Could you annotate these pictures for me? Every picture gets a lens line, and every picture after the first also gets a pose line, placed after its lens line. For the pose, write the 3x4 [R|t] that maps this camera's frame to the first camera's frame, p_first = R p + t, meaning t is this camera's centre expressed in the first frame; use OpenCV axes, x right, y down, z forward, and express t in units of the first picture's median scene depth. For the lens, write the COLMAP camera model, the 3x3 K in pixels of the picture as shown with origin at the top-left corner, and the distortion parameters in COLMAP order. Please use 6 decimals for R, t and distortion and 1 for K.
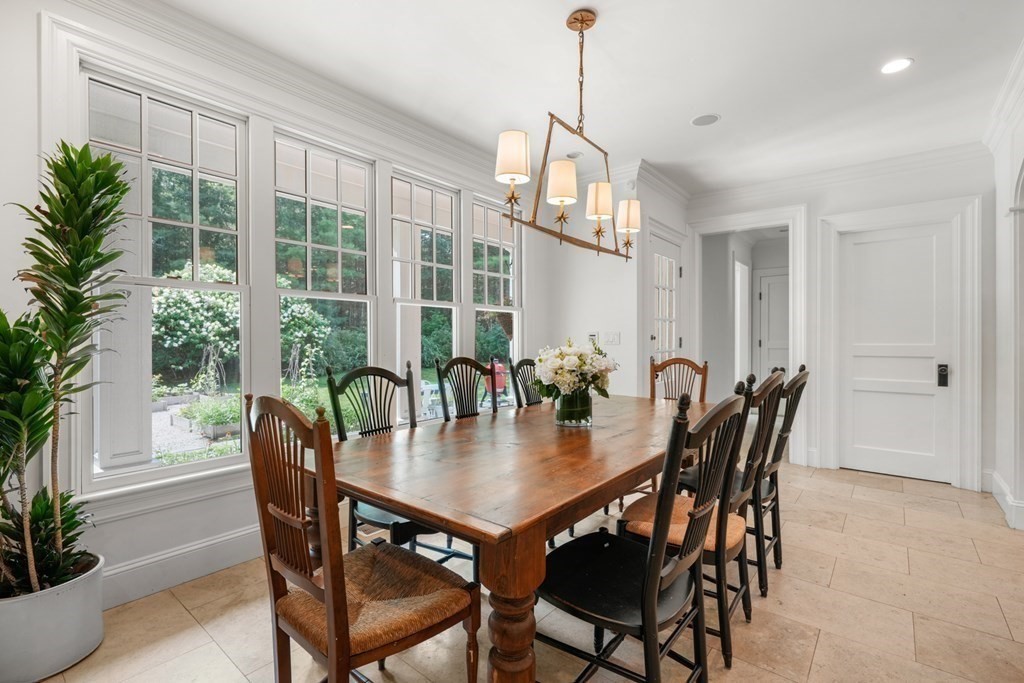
lens RADIAL K [[463.3, 0, 508.7], [0, 463.3, 341.6], [0, 0, 1]] dist [0.001360, 0.000692]
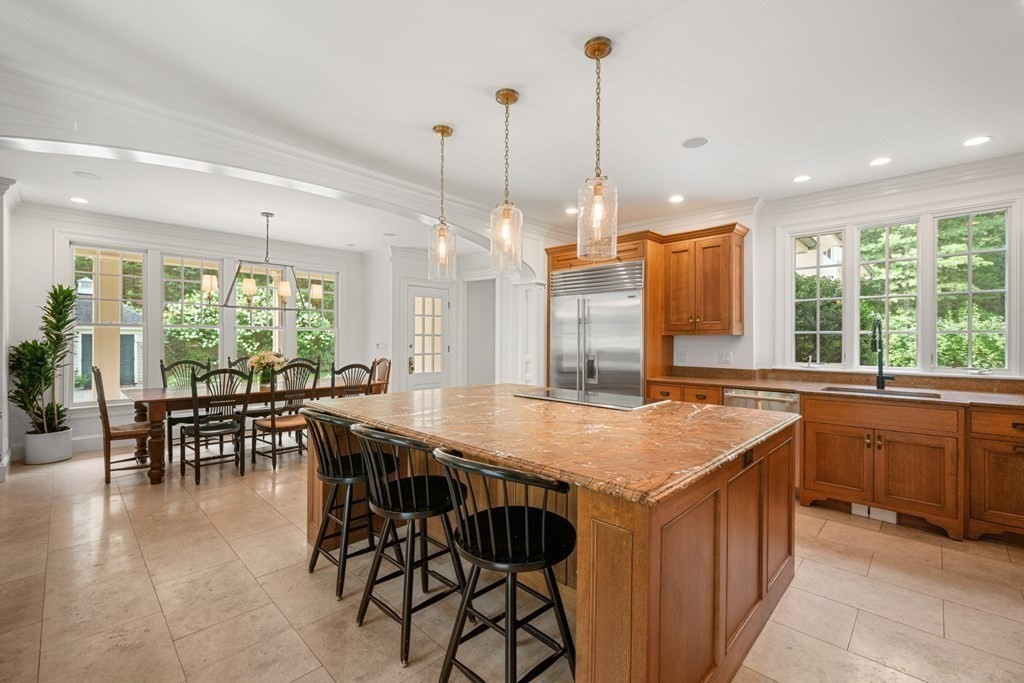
lens RADIAL K [[437.5, 0, 513.5], [0, 437.5, 340.0], [0, 0, 1]] dist [-0.002617, 0.000727]
pose [[0.996867, 0.005976, -0.078871, 0.232349], [-0.006445, 0.999963, -0.005698, -0.007187], [0.078834, 0.006188, 0.996869, -0.165212]]
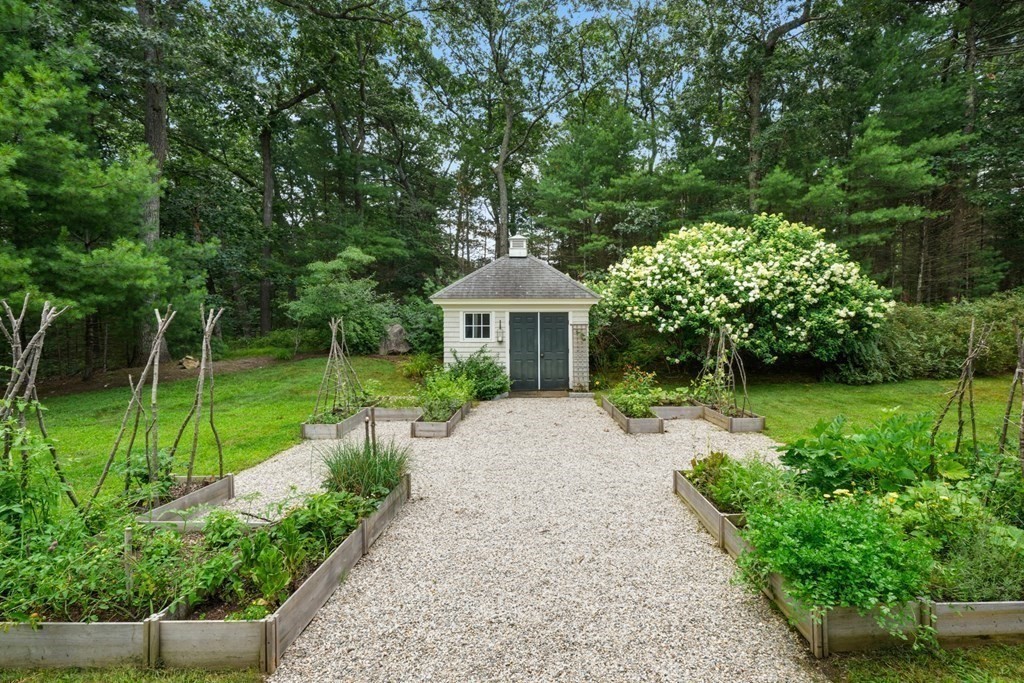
lens RADIAL K [[437.5, 0, 553.4], [0, 437.5, 332.8], [0, 0, 1]] dist [-0.002617, 0.000727]
pose [[0.647445, 0.000205, -0.762112, -0.309446], [-0.002248, 0.999996, -0.001641, 0.014205], [0.762109, 0.002776, 0.647443, 0.407207]]
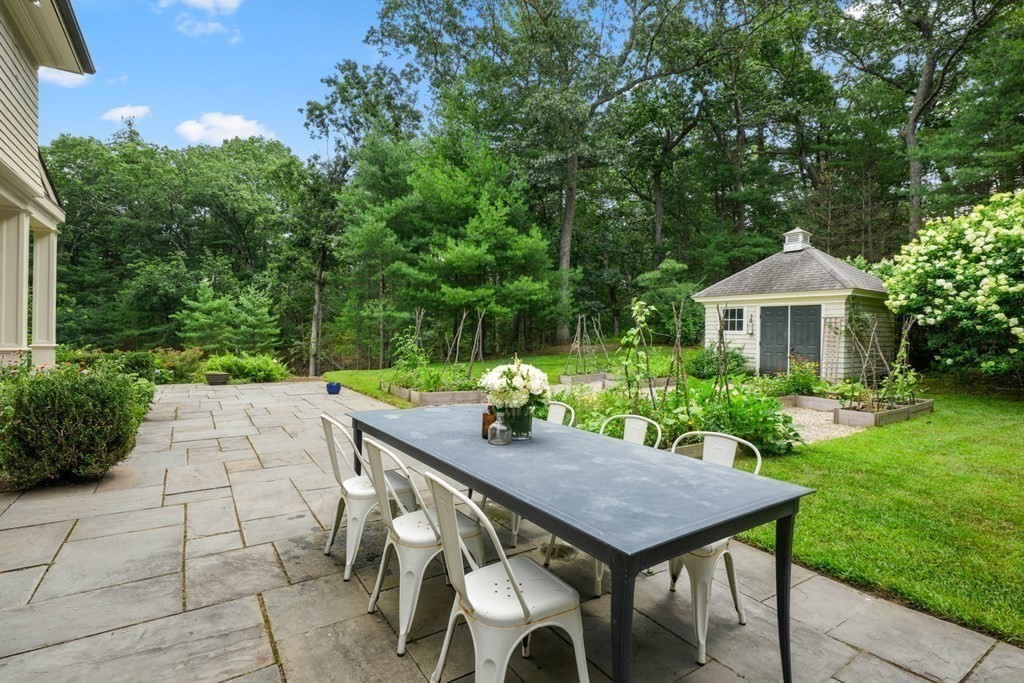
lens RADIAL K [[494.5, 0, 515.5], [0, 494.5, 338.3], [0, 0, 1]] dist [-0.001393, -0.000207]
pose [[-0.290162, 0.003338, -0.956972, 0.052973], [-0.023900, 0.999657, 0.010733, 0.035838], [0.956679, 0.025986, -0.289982, 0.659650]]
